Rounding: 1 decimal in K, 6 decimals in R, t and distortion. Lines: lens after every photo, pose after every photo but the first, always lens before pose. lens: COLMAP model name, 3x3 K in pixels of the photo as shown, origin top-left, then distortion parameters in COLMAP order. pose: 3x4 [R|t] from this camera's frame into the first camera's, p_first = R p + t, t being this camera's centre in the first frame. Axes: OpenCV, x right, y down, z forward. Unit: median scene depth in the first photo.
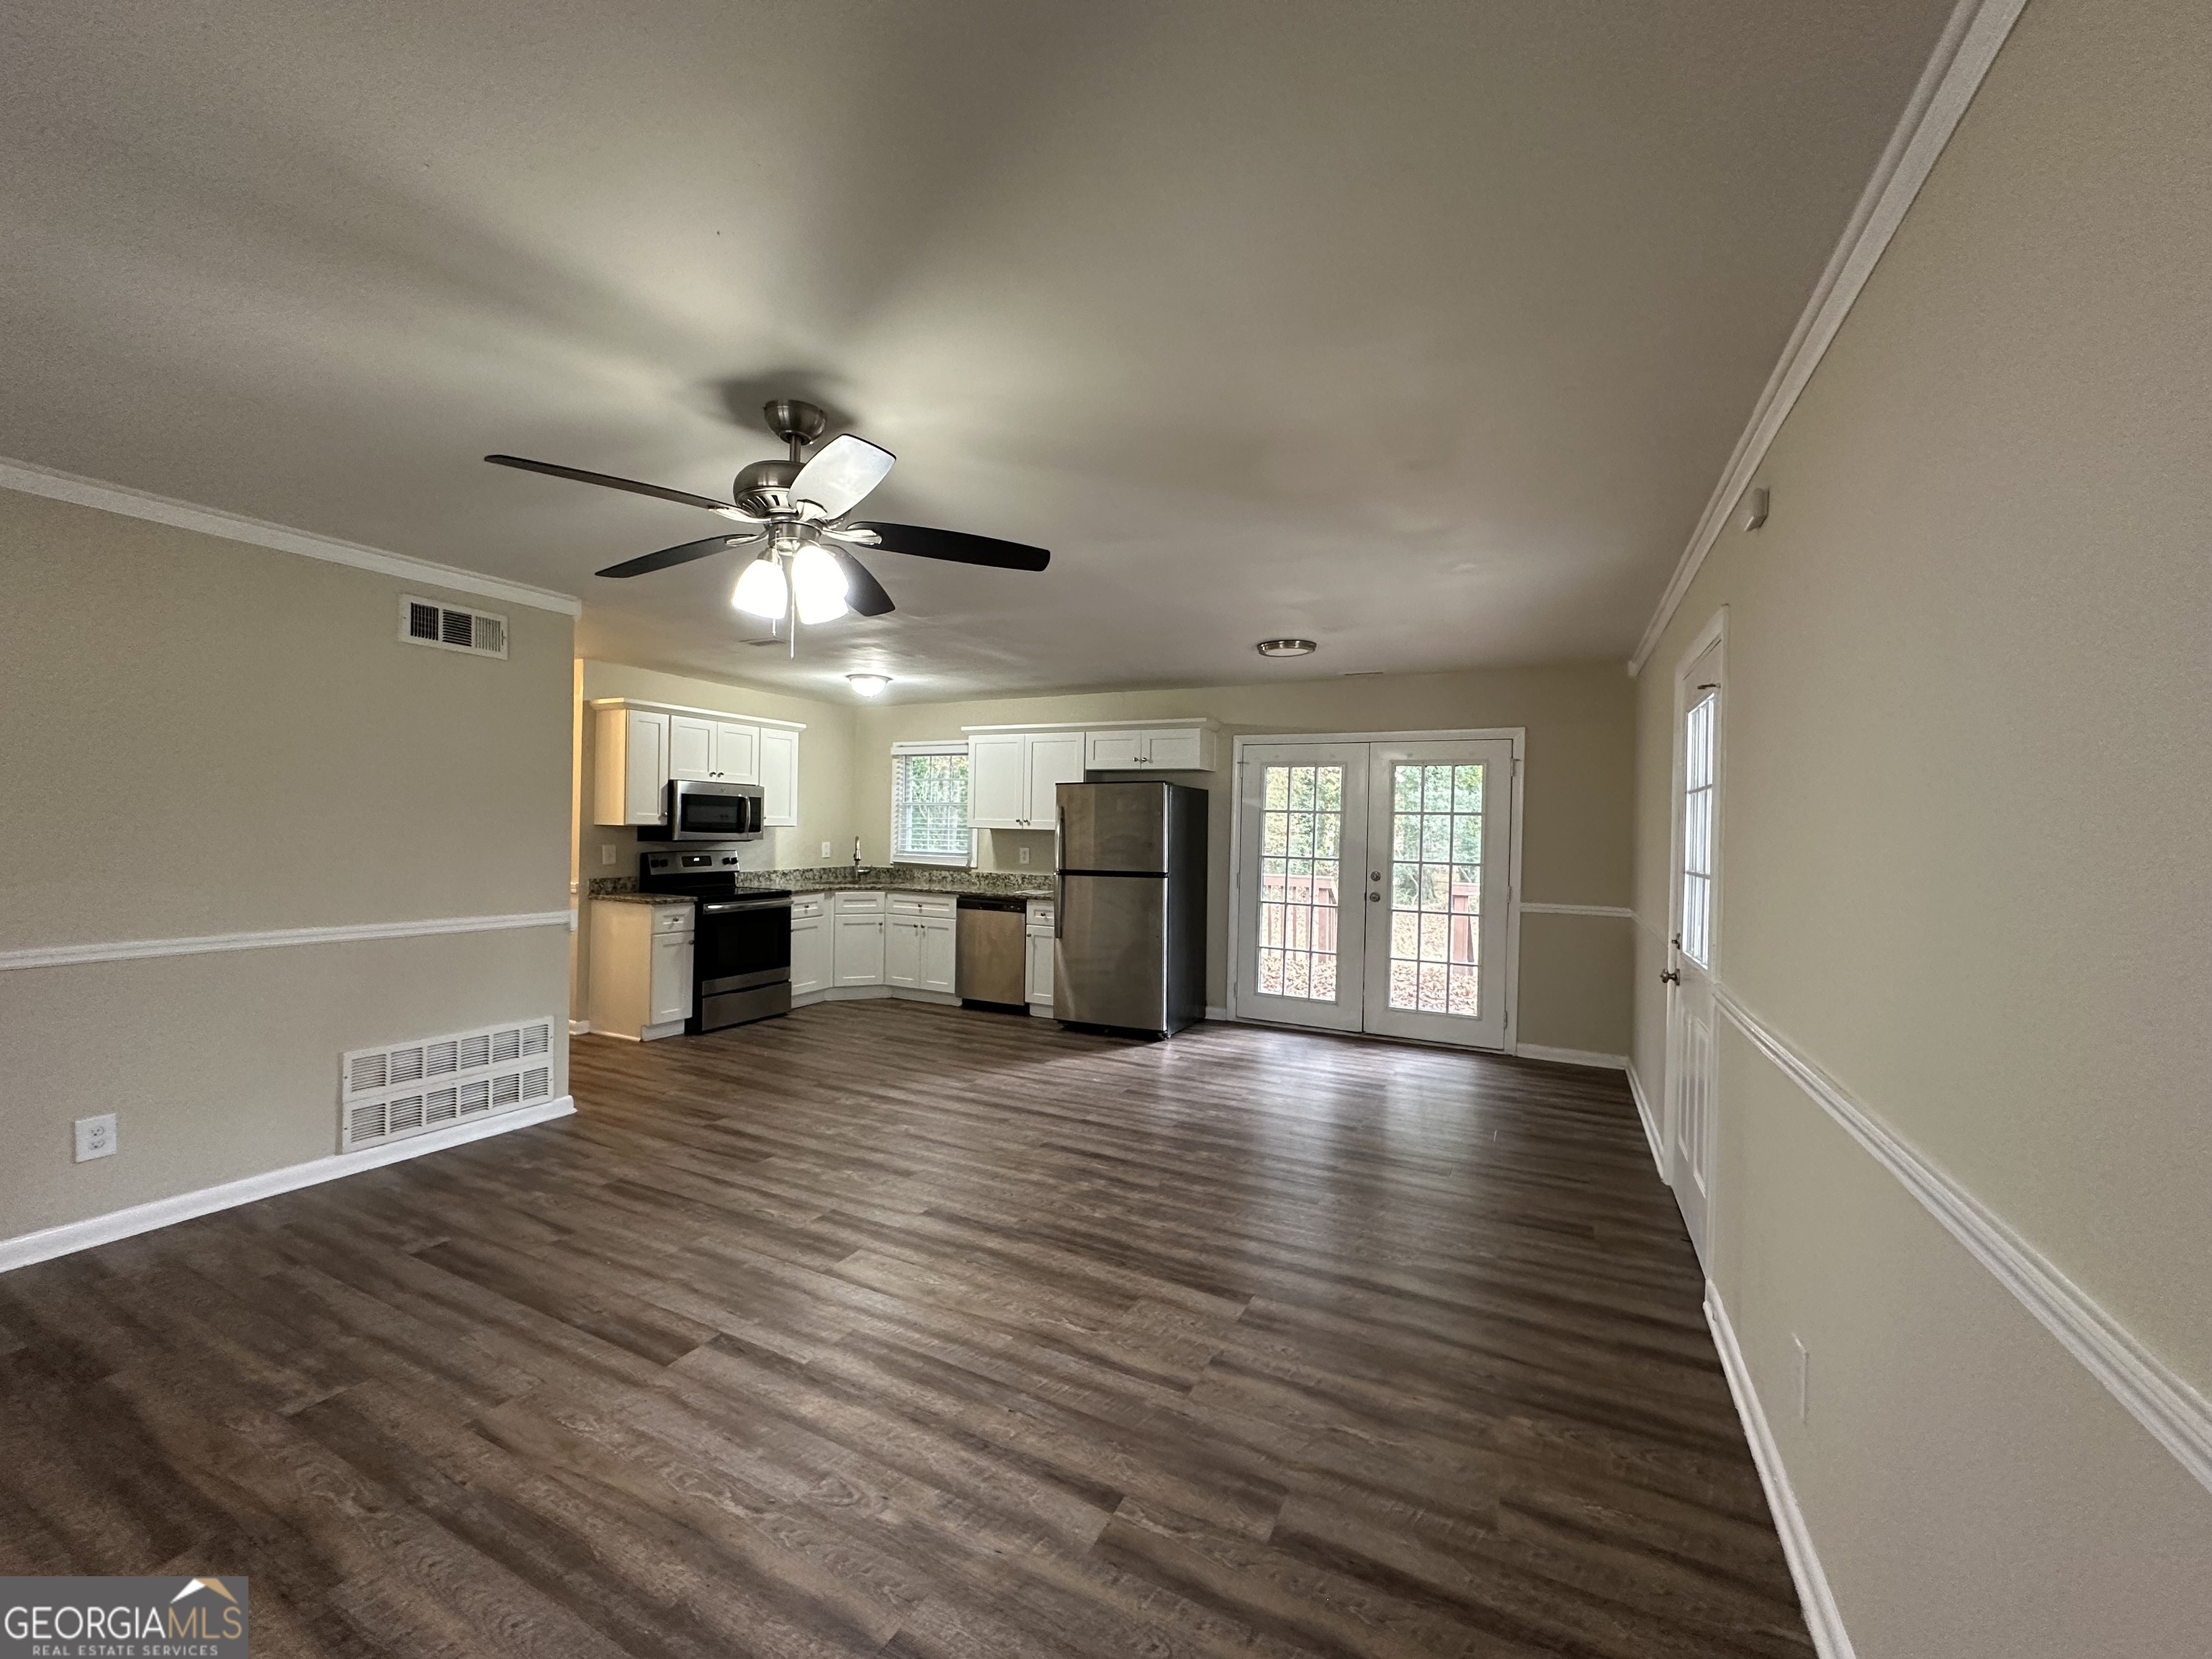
lens RADIAL K [[881.3, 0, 1104.6], [0, 881.3, 830.1], [0, 0, 1]] dist [-0.001532, -0.000337]
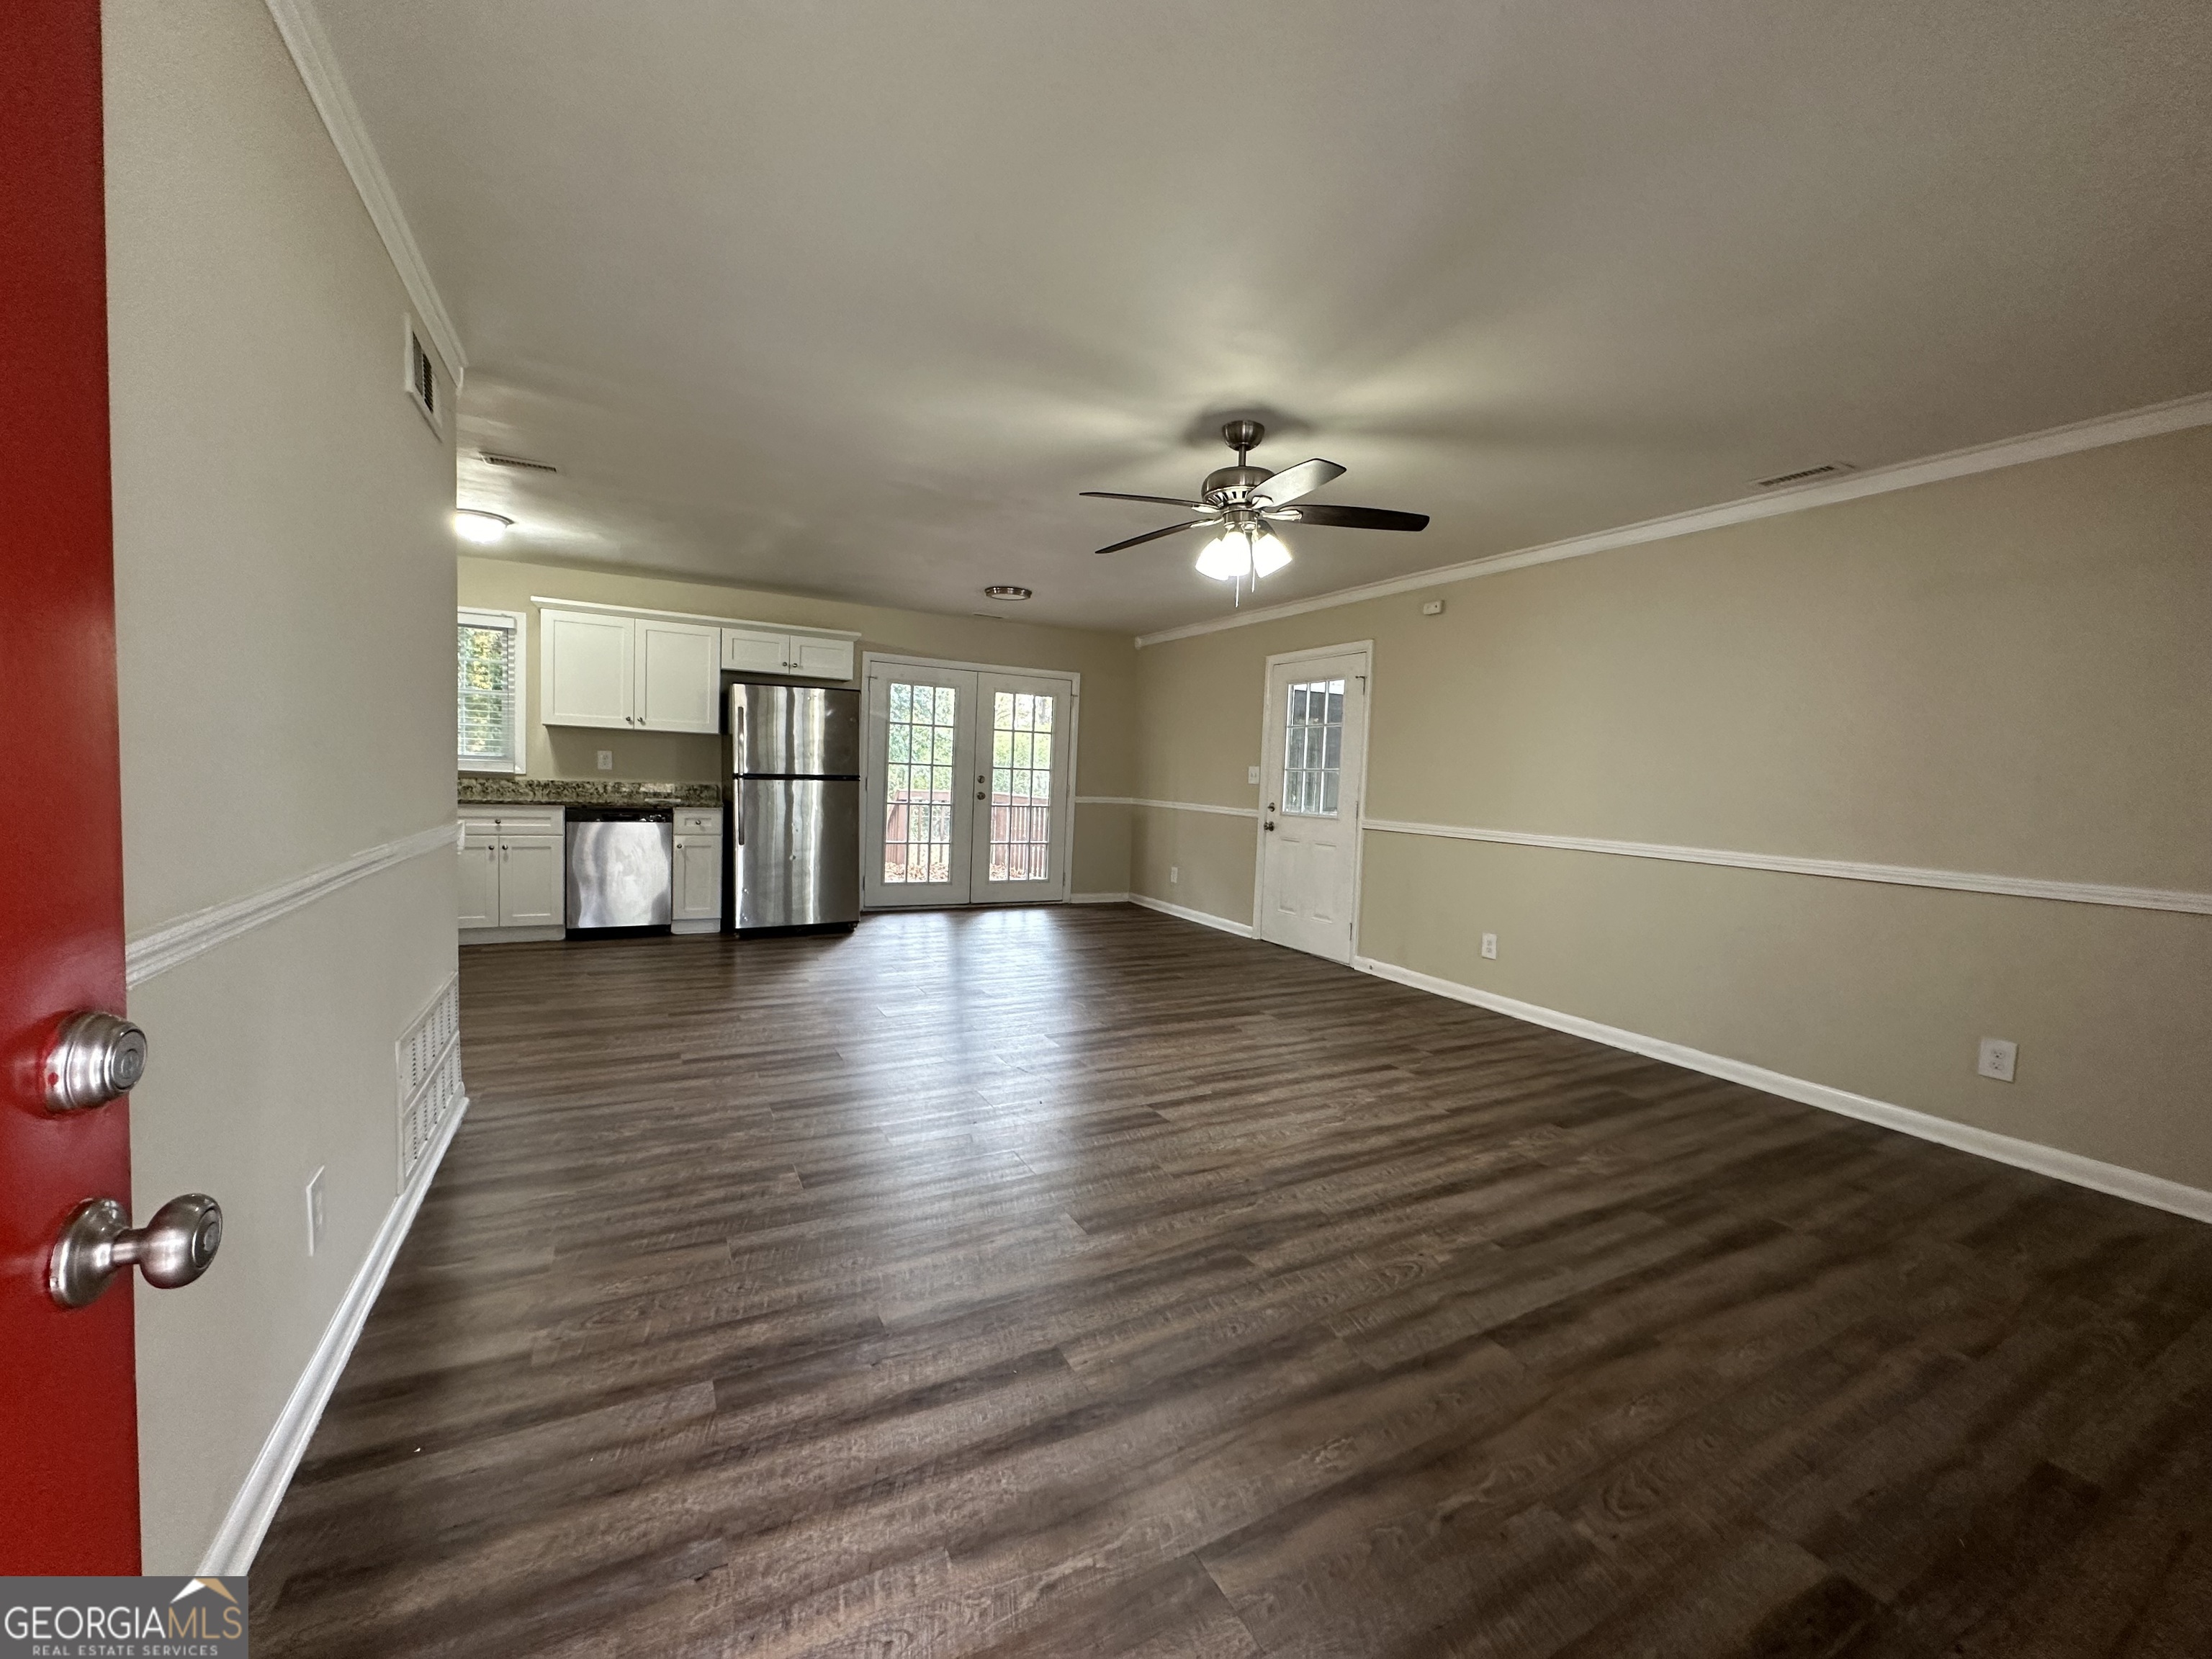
lens RADIAL K [[881.3, 0, 1109.2], [0, 881.3, 828.9], [0, 0, 1]] dist [-0.001532, -0.000337]
pose [[0.572078, -0.048820, 0.818745, -0.889050], [-0.025303, 0.996701, 0.077112, 0.030450], [-0.819809, -0.064831, 0.568956, 0.180190]]
